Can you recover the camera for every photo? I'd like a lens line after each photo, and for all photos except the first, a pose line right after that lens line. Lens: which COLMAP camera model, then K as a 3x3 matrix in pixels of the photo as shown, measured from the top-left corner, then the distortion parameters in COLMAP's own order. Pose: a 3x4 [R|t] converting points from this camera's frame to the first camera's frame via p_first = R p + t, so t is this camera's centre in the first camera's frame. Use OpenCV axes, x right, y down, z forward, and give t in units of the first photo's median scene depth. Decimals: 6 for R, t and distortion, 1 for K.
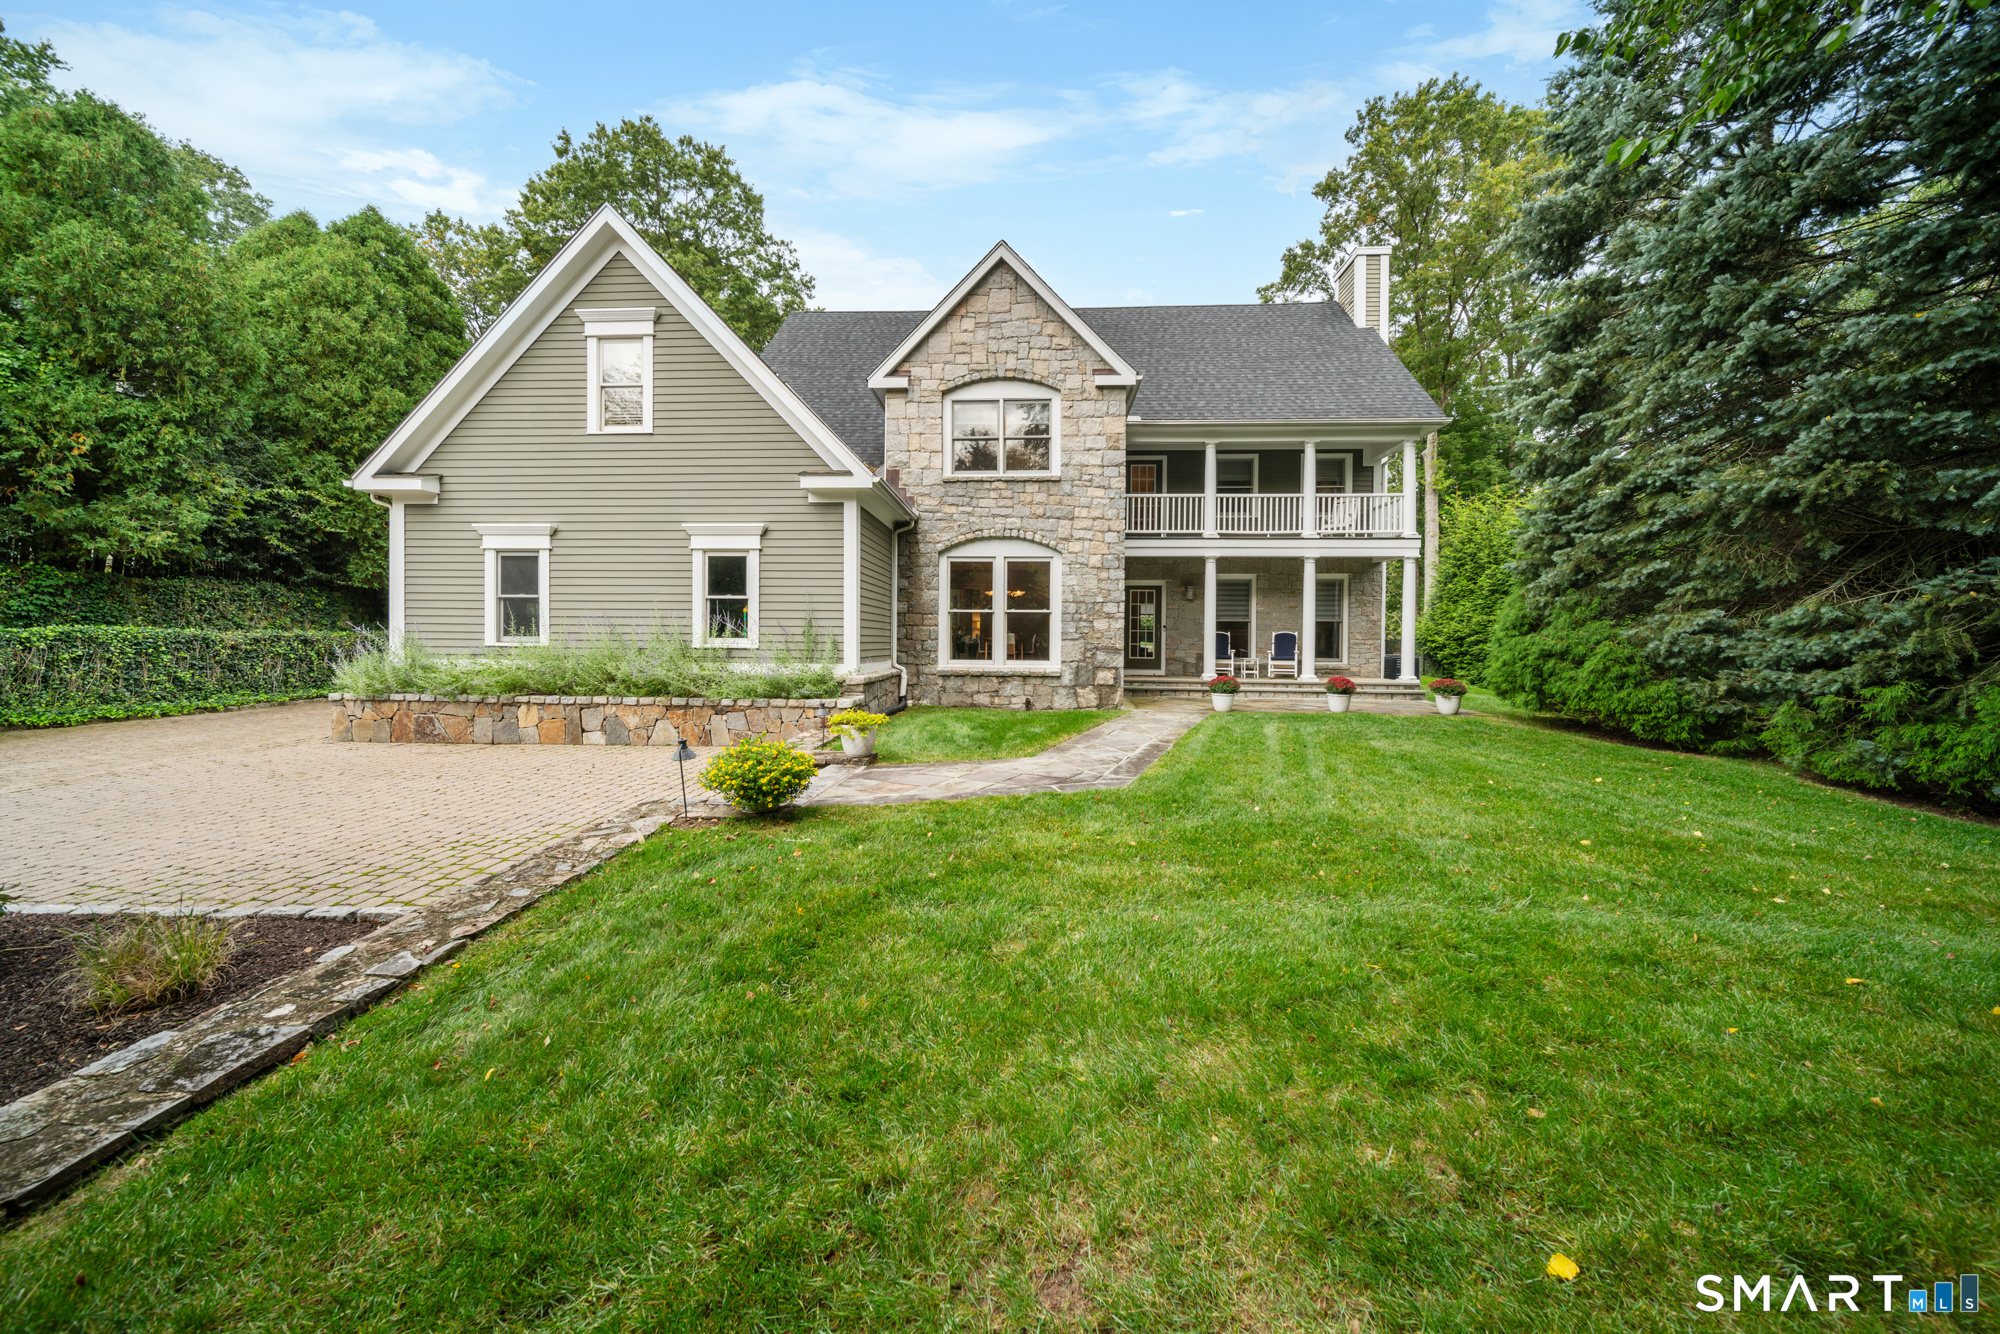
lens RADIAL K [[701.0, 0, 988.9], [0, 701.0, 641.9], [0, 0, 1]] dist [-0.000666, -0.001050]
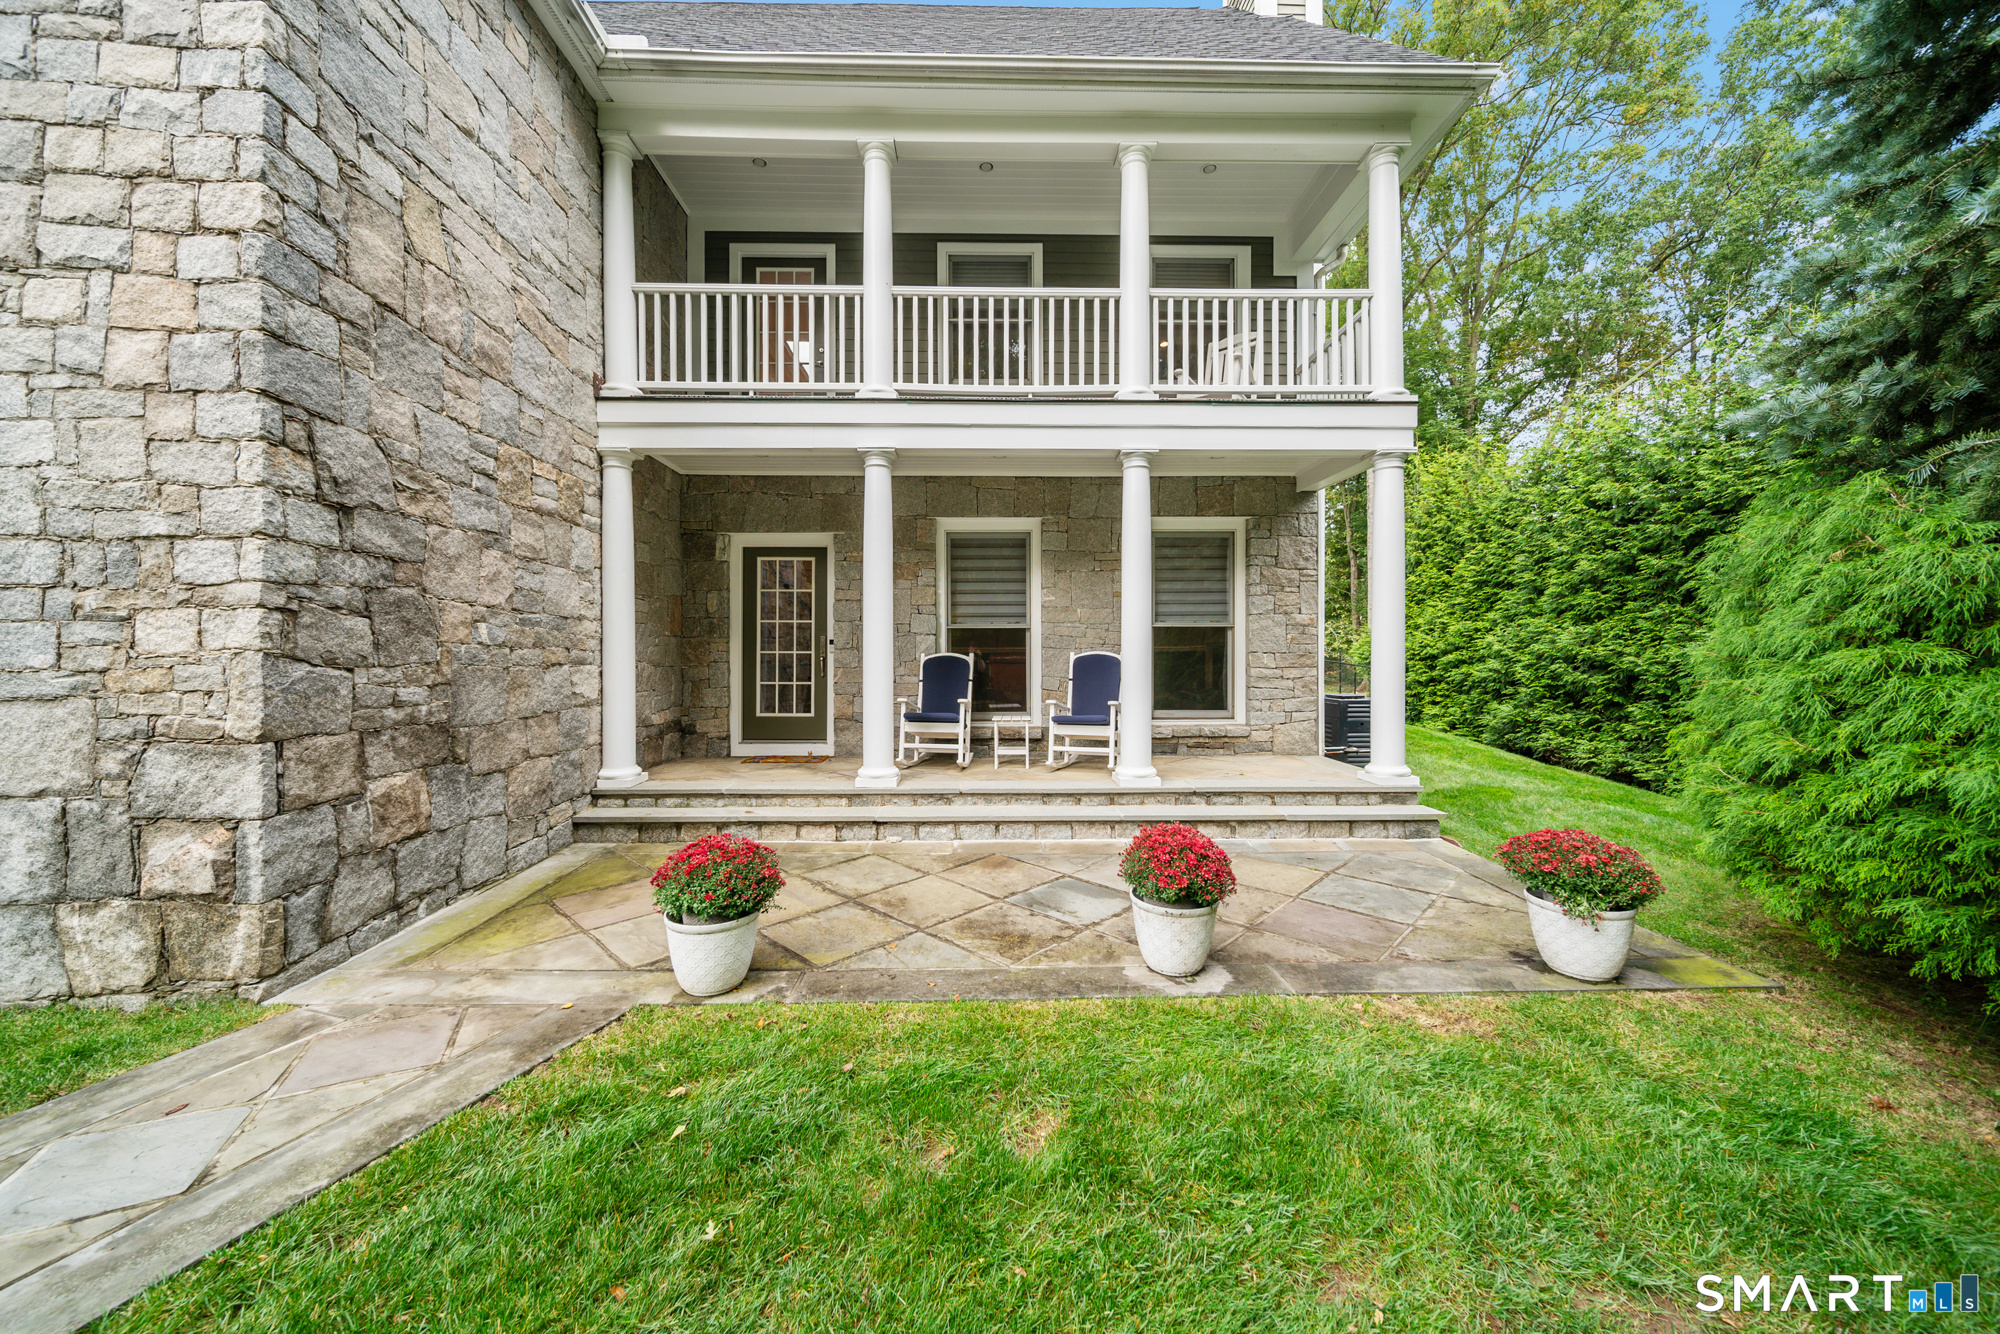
lens RADIAL K [[701.0, 0, 987.6], [0, 701.0, 659.5], [0, 0, 1]] dist [-0.000666, -0.001050]
pose [[0.996808, -0.011171, 0.079057, 0.410182], [0.011370, 0.999933, -0.002068, -0.012398], [-0.079029, 0.002960, 0.996868, 0.743830]]
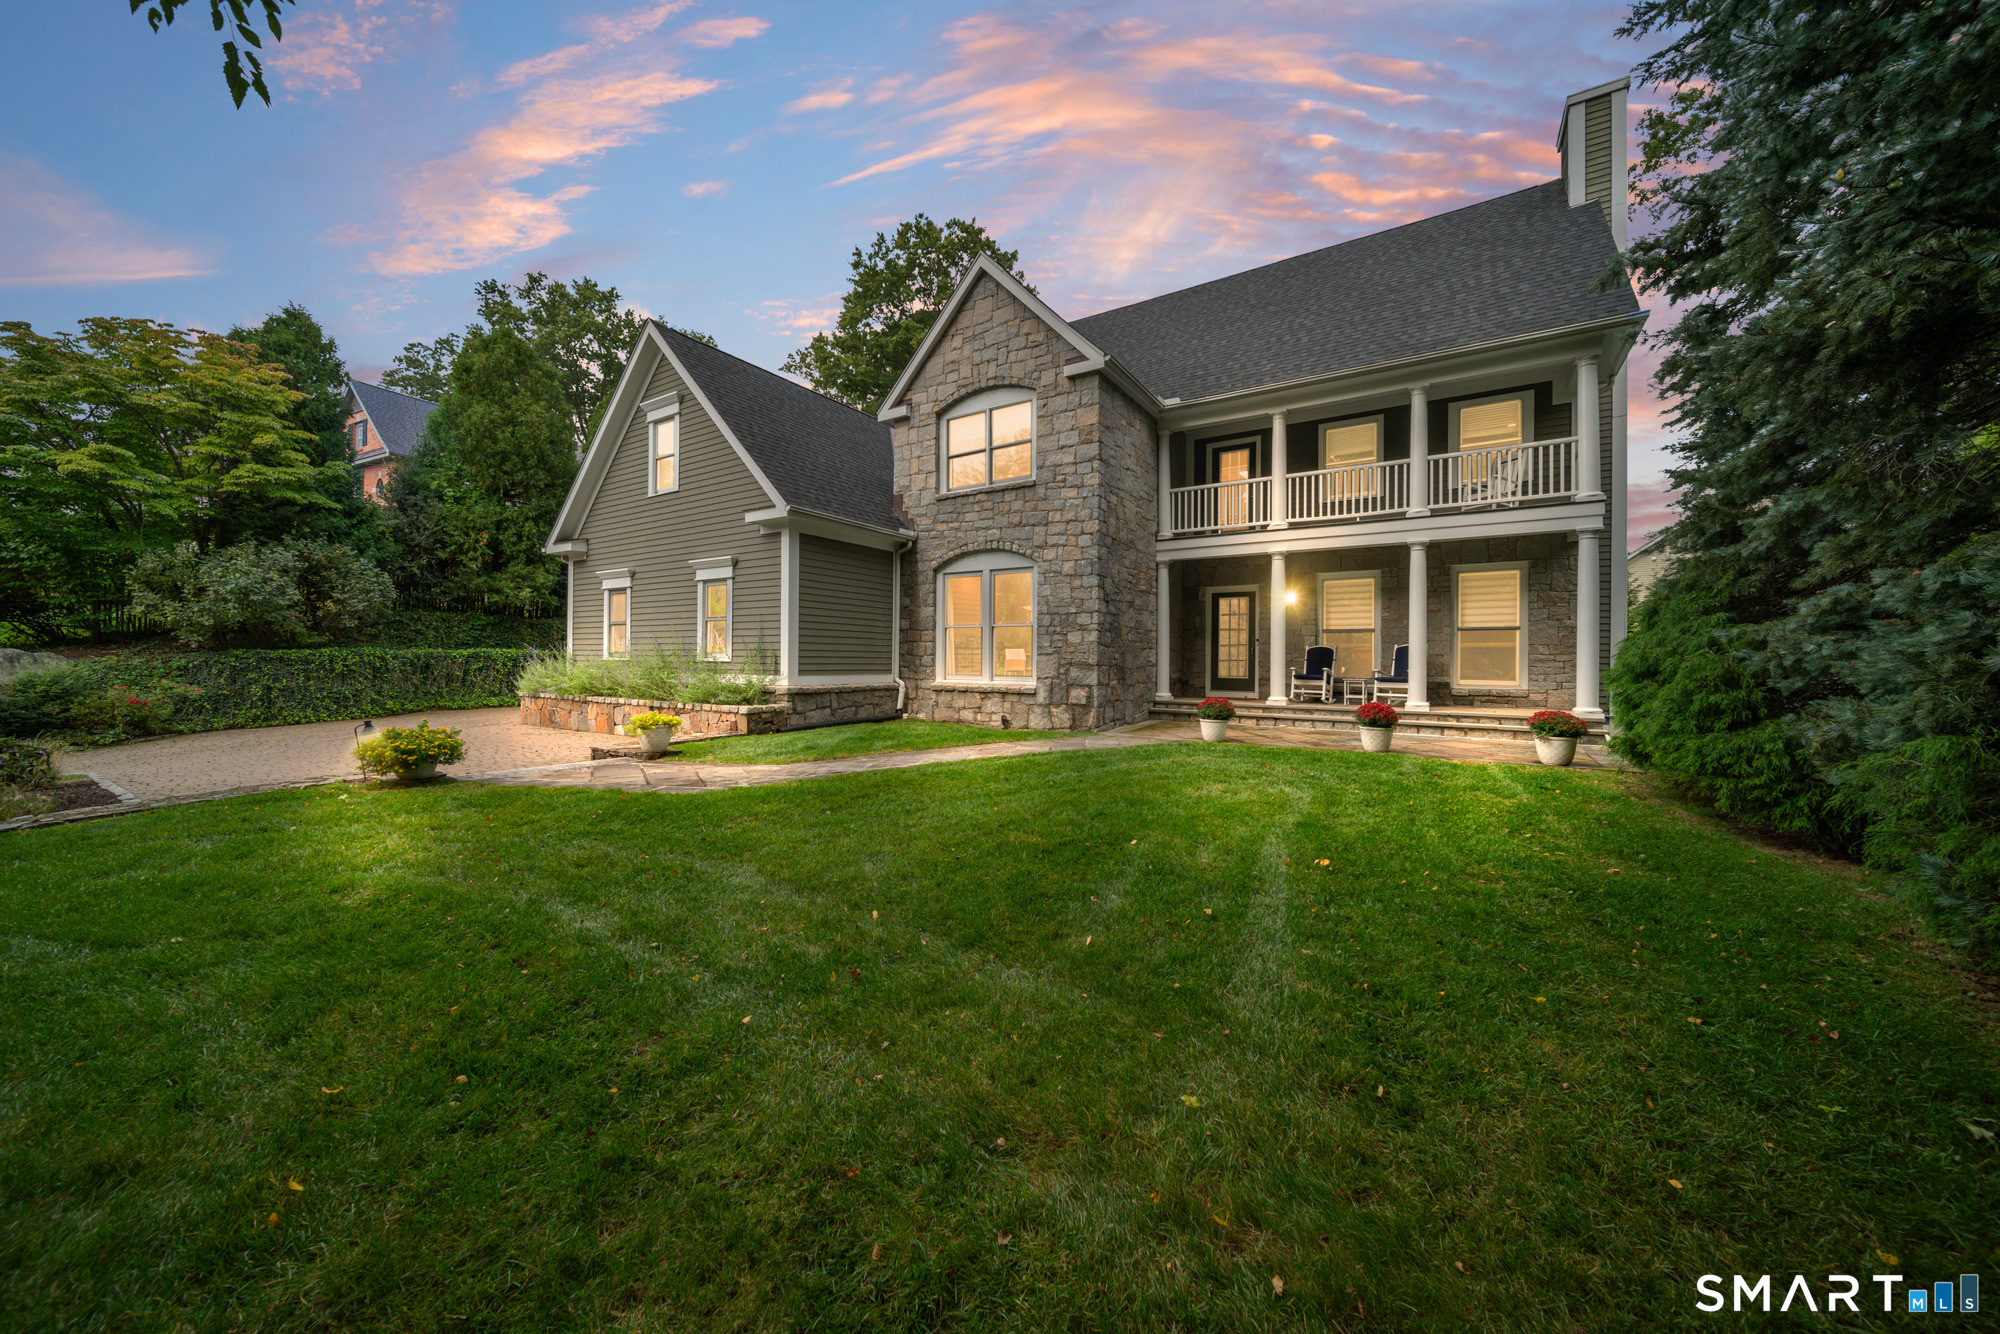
lens RADIAL K [[701.0, 0, 986.9], [0, 701.0, 649.6], [0, 0, 1]] dist [-0.000666, -0.001050]
pose [[0.864892, -0.008737, -0.501882, 0.512951], [-0.003083, 0.999737, -0.022717, 0.011746], [0.501948, 0.021195, 0.864638, 0.160759]]
